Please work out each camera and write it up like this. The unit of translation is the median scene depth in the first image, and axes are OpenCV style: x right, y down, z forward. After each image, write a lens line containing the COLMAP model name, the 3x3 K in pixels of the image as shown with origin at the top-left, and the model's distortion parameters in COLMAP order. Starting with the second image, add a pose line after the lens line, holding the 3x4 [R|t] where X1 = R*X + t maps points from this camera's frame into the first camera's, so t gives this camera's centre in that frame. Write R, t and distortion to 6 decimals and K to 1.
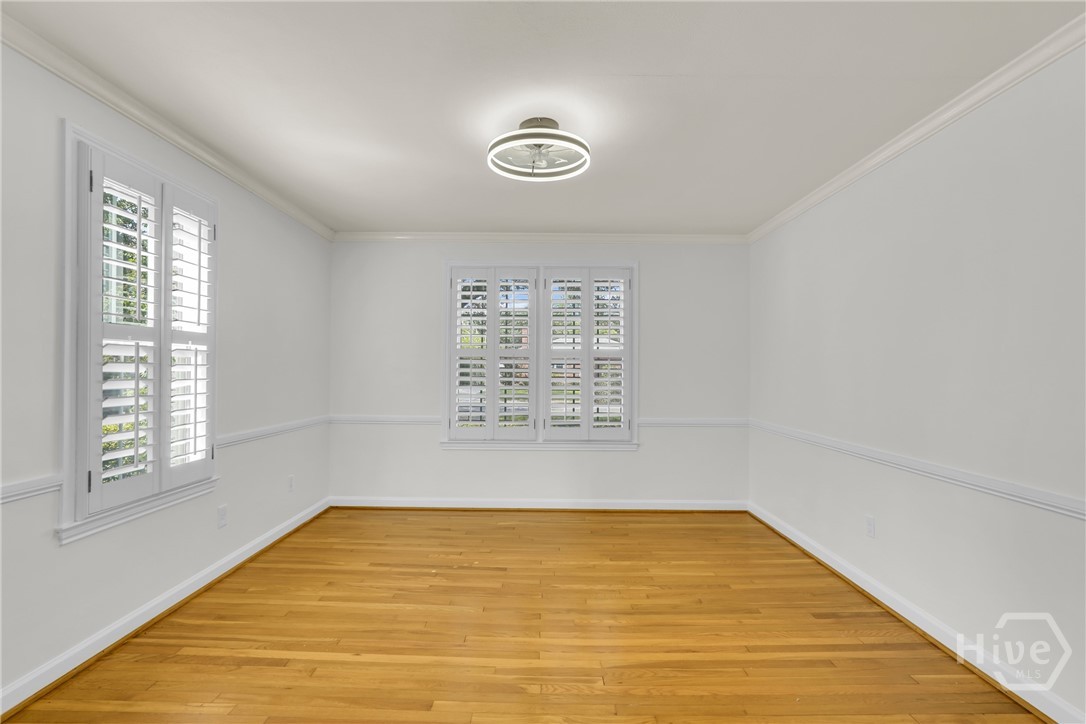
lens RADIAL K [[508.9, 0, 543.0], [0, 508.9, 362.0], [0, 0, 1]] dist [-0.001647, 0.000238]
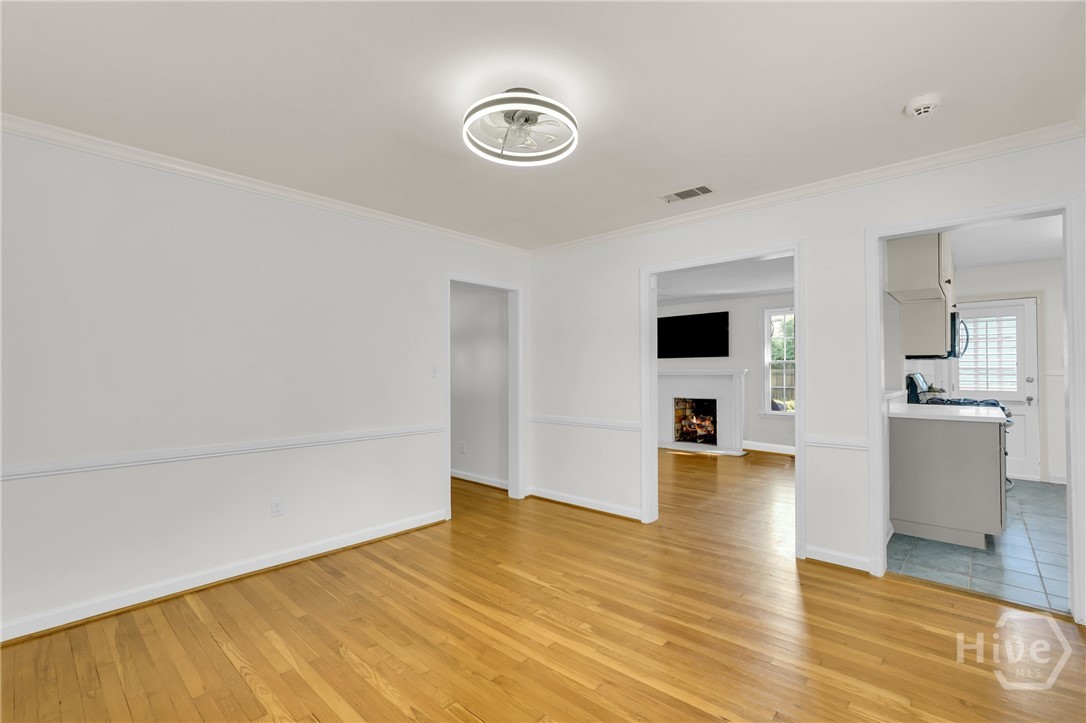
lens RADIAL K [[484.3, 0, 543.0], [0, 484.3, 361.5], [0, 0, 1]] dist [0.021027, 0.000031]
pose [[-0.746199, 0.008884, 0.665664, -0.605449], [-0.013802, 0.999490, -0.028811, 0.020128], [-0.665580, -0.030686, -0.745696, 1.608267]]
